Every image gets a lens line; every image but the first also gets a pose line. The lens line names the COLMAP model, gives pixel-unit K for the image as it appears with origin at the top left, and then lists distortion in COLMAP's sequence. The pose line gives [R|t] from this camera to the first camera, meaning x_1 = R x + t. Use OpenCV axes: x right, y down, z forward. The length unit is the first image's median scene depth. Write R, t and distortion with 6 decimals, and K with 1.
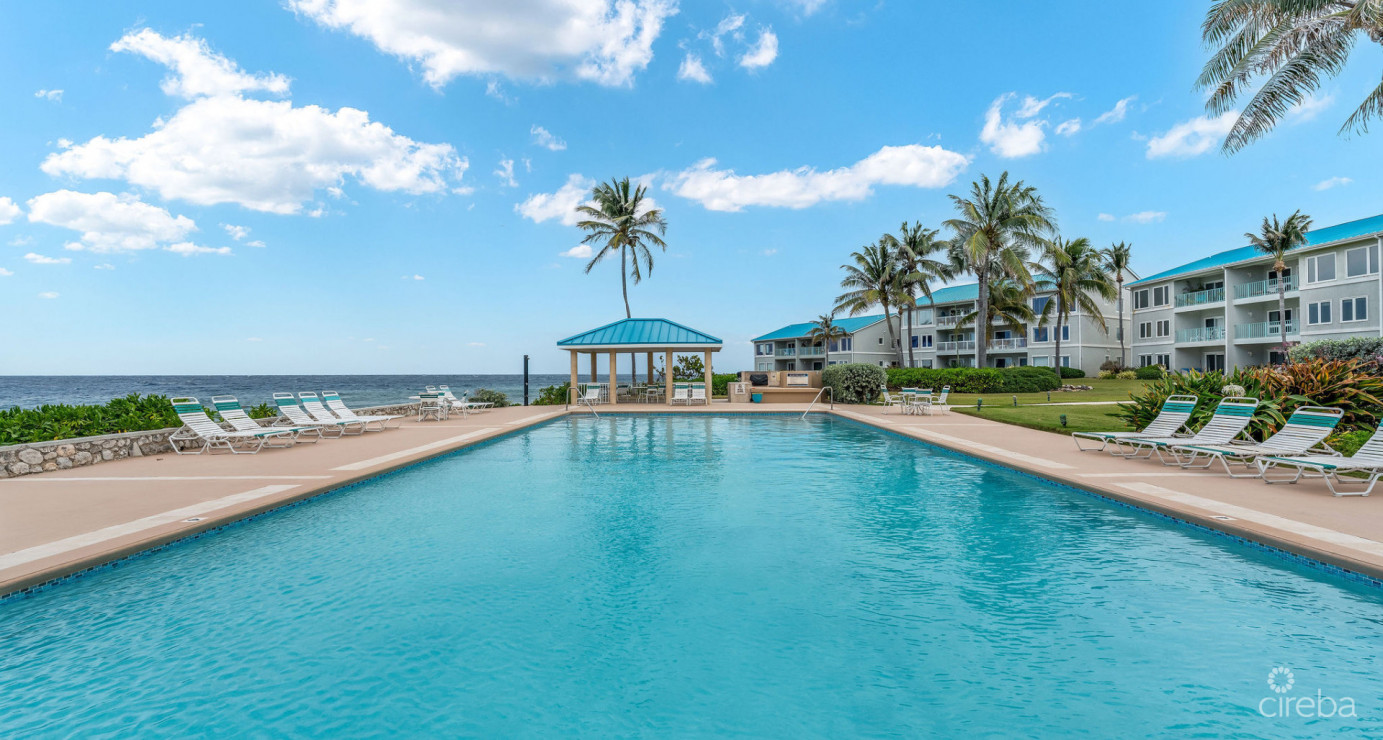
lens RADIAL K [[559.0, 0, 690.4], [0, 559.0, 374.7], [0, 0, 1]] dist [0.005909, -0.005354]
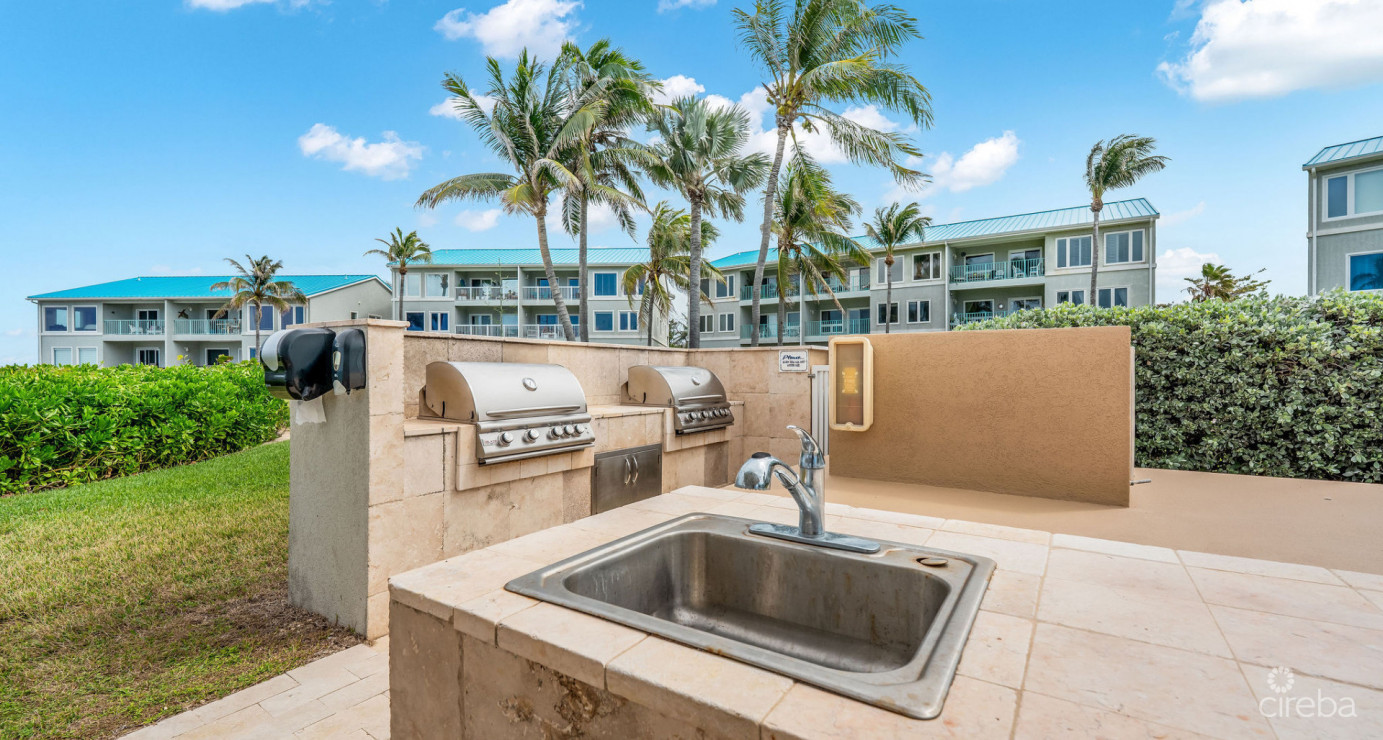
lens RADIAL K [[570.0, 0, 692.8], [0, 570.0, 372.7], [0, 0, 1]] dist [0.000220, -0.000275]
pose [[0.553291, -0.000923, 0.832987, 0.047427], [-0.001354, 0.999997, 0.002008, -0.002799], [-0.832987, -0.002239, 0.553288, 0.649095]]
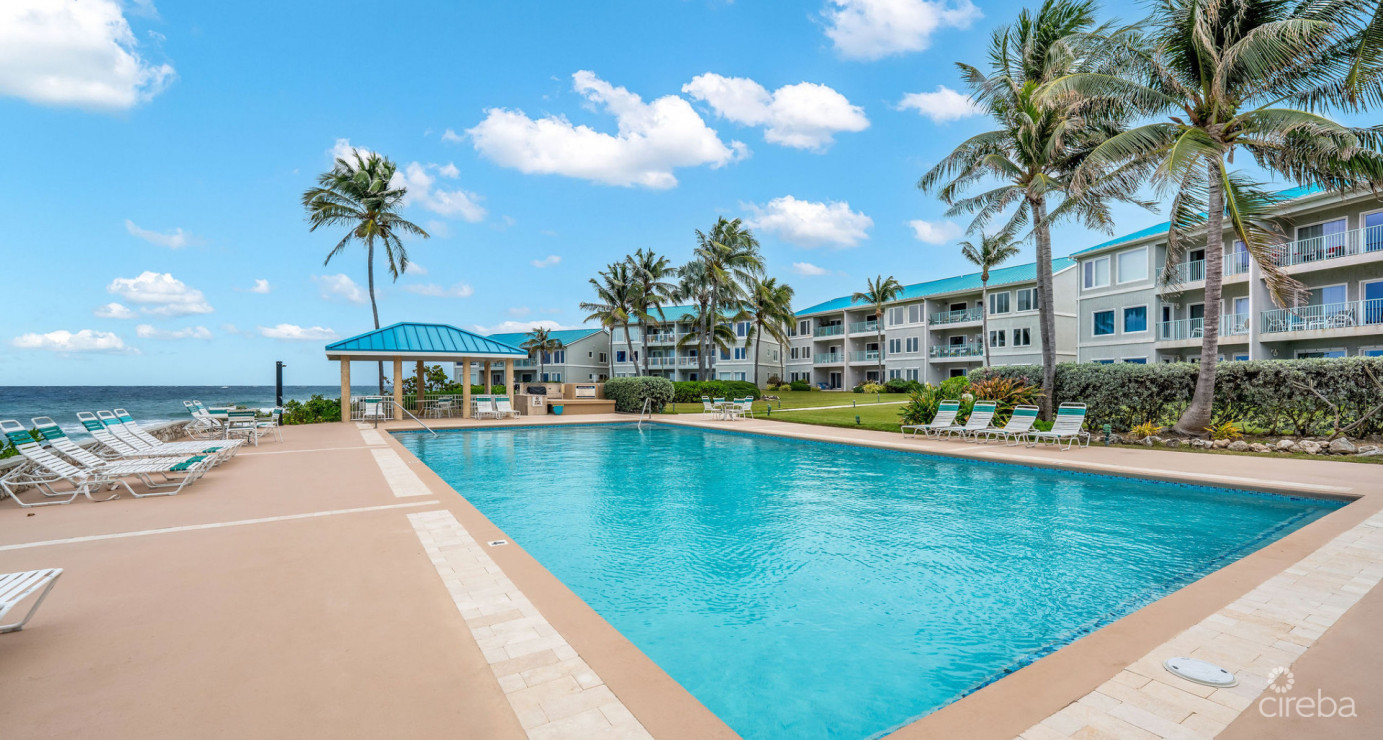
lens RADIAL K [[571.6, 0, 690.4], [0, 571.6, 392.2], [0, 0, 1]] dist [-0.002268, -0.000130]
pose [[0.844598, -0.002978, 0.535393, -0.135389], [-0.001833, 0.999963, 0.008454, 0.000543], [-0.535399, -0.008122, 0.844560, 0.004502]]
